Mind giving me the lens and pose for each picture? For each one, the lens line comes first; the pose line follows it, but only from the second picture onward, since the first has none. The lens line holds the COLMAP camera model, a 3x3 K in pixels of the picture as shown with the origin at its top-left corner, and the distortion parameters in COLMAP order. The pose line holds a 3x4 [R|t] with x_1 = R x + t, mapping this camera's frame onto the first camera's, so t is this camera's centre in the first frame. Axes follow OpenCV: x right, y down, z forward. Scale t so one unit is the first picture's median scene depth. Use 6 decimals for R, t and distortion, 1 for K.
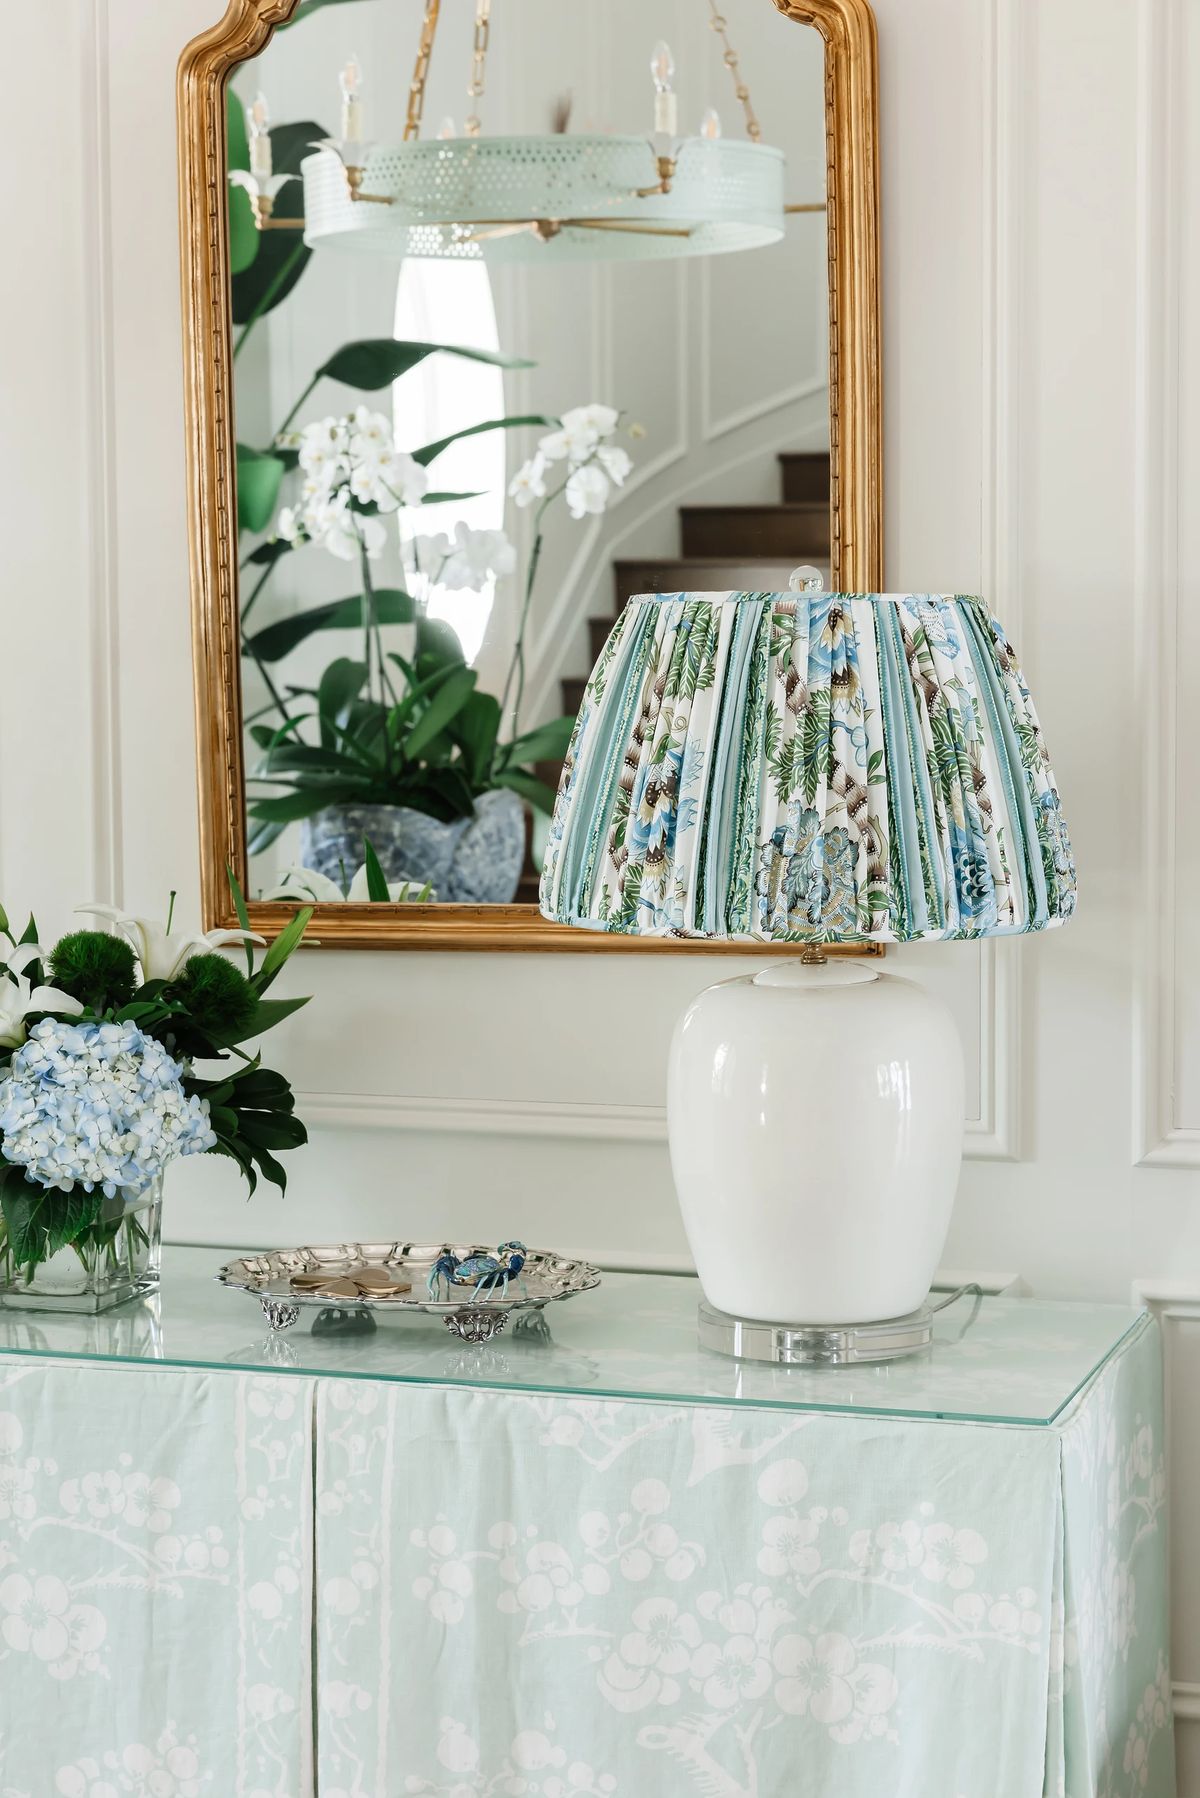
lens RADIAL K [[3669.2, 0, 600.0], [0, 3669.2, 899.0], [0, 0, 1]] dist [-0.003651, -0.022755]
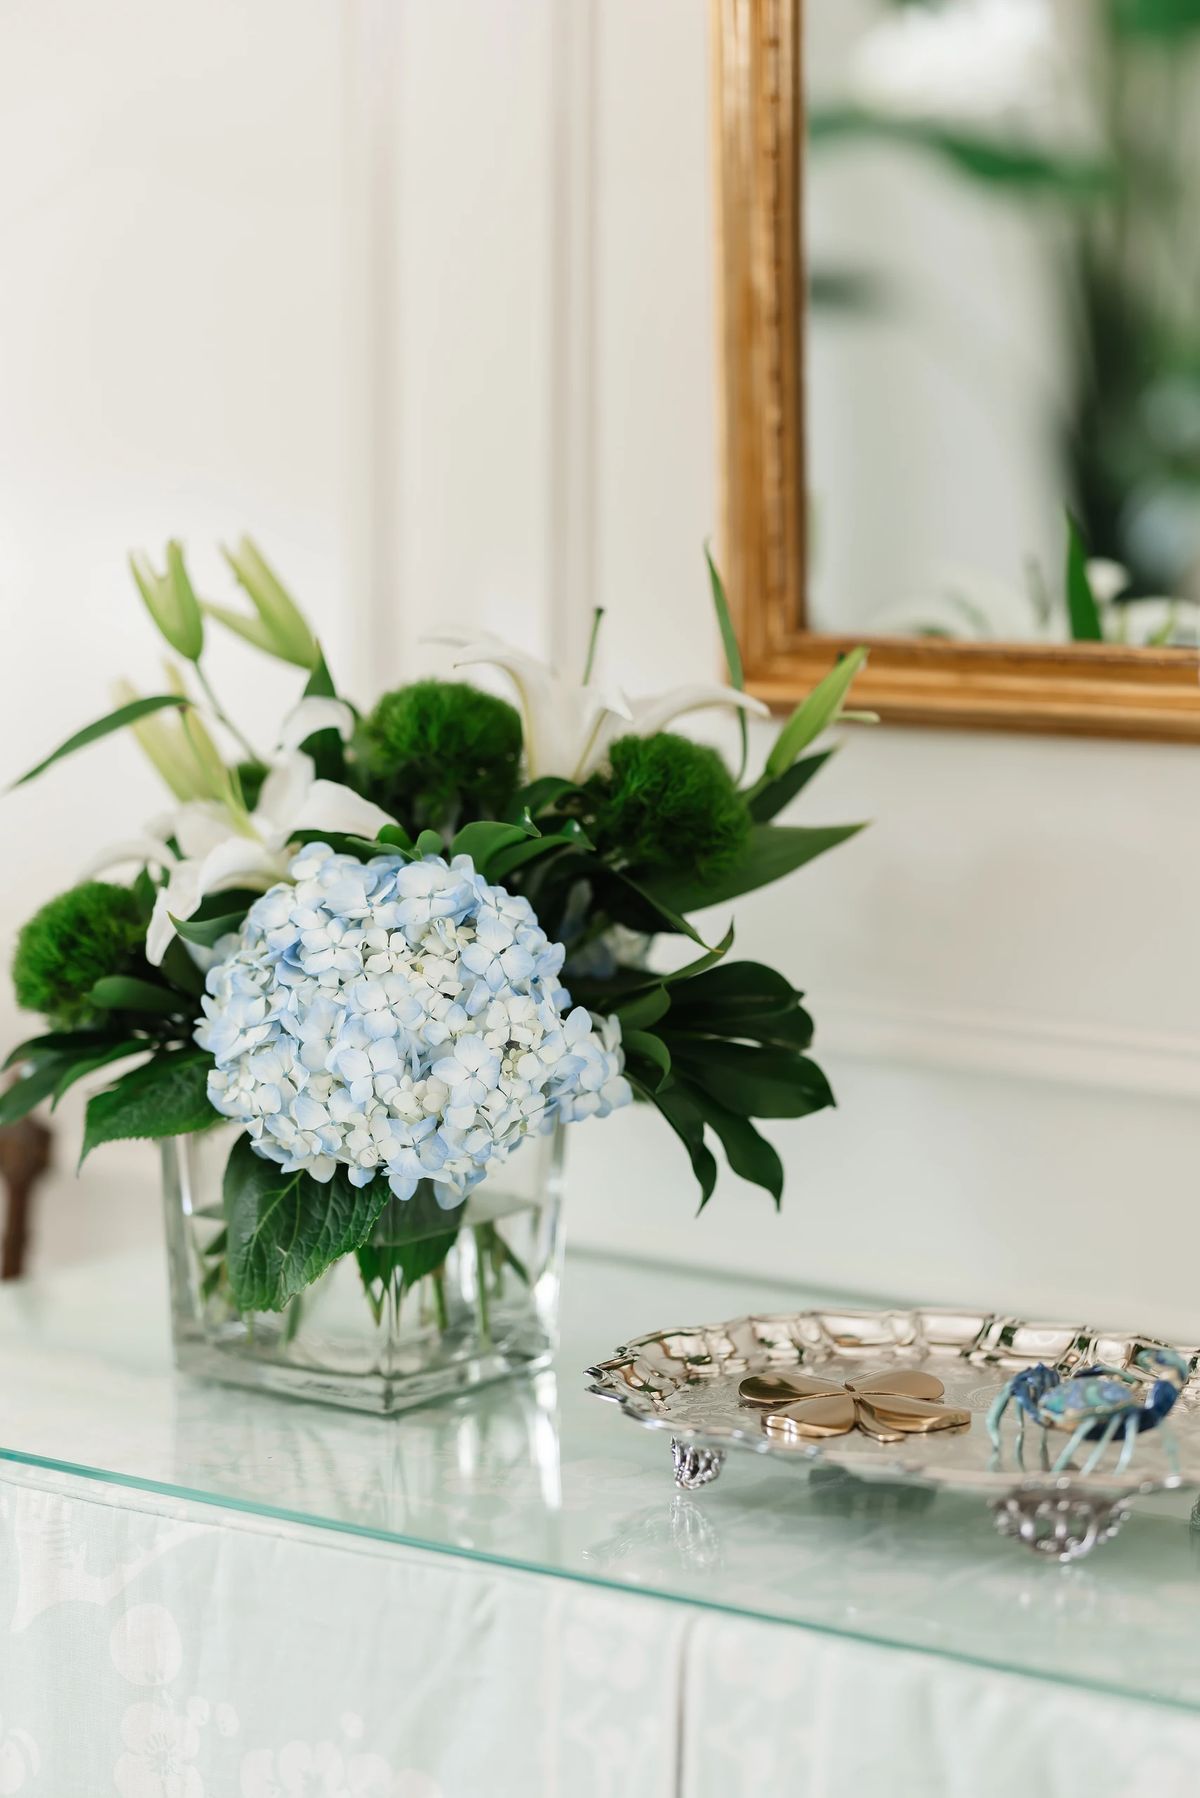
lens RADIAL K [[4651.5, 0, 600.0], [0, 4651.5, 899.0], [0, 0, 1]] dist [-0.000761, -0.430690]
pose [[0.950259, 0.051581, -0.307161, 0.090932], [-0.034096, 0.997492, 0.062025, -0.001873], [0.309590, -0.048467, 0.949634, 0.392007]]
